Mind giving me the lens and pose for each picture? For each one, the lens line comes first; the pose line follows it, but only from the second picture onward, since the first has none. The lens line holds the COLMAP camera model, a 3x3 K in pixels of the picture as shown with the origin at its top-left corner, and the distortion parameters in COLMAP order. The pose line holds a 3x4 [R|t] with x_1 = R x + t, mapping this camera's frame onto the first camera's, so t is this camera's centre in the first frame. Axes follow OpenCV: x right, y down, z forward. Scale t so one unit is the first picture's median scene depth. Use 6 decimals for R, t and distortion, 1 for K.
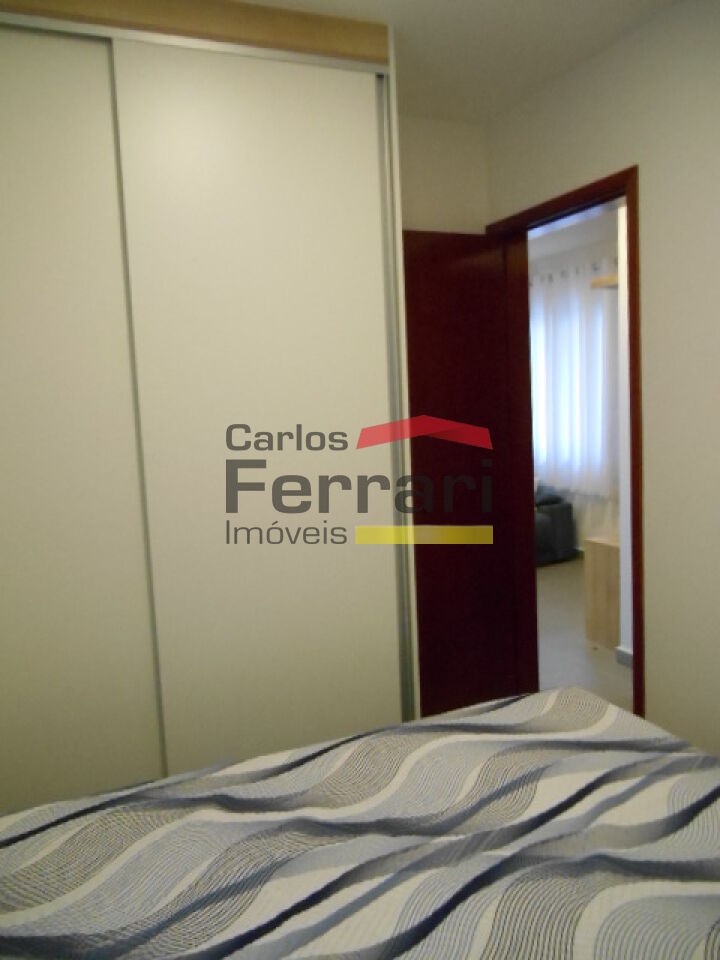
lens RADIAL K [[761.3, 0, 396.6], [0, 761.3, 467.7], [0, 0, 1]] dist [0.012966, -0.001244]
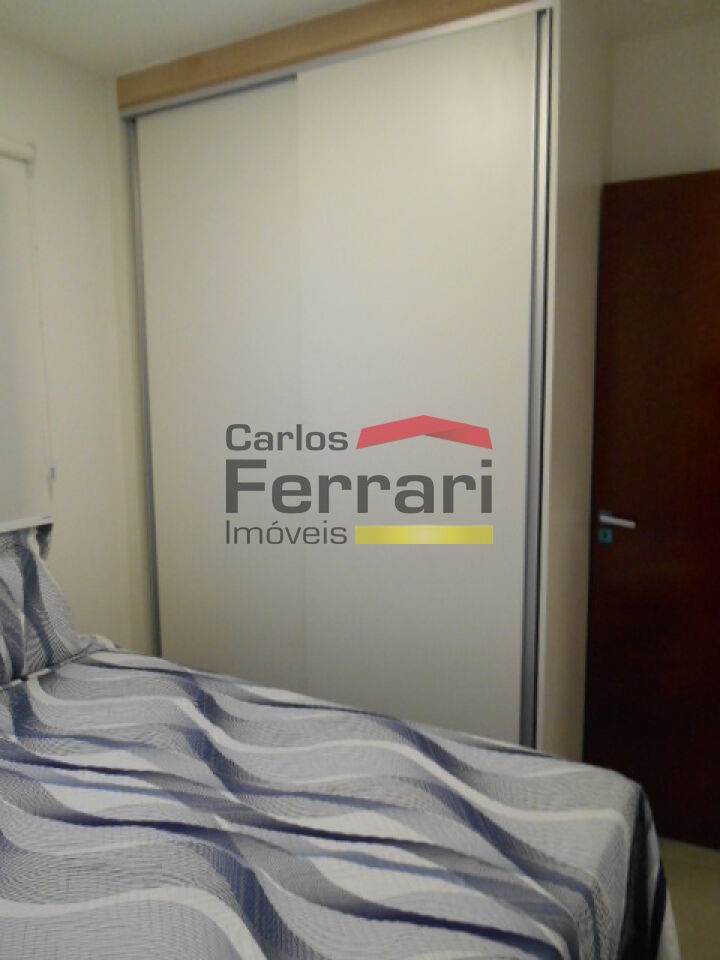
lens RADIAL K [[761.3, 0, 345.2], [0, 761.3, 495.6], [0, 0, 1]] dist [0.012966, -0.001244]
pose [[0.571677, 0.162417, -0.804243, 0.935972], [-0.087653, 0.986691, 0.136957, -0.108272], [0.815783, -0.007801, 0.578305, 0.471176]]
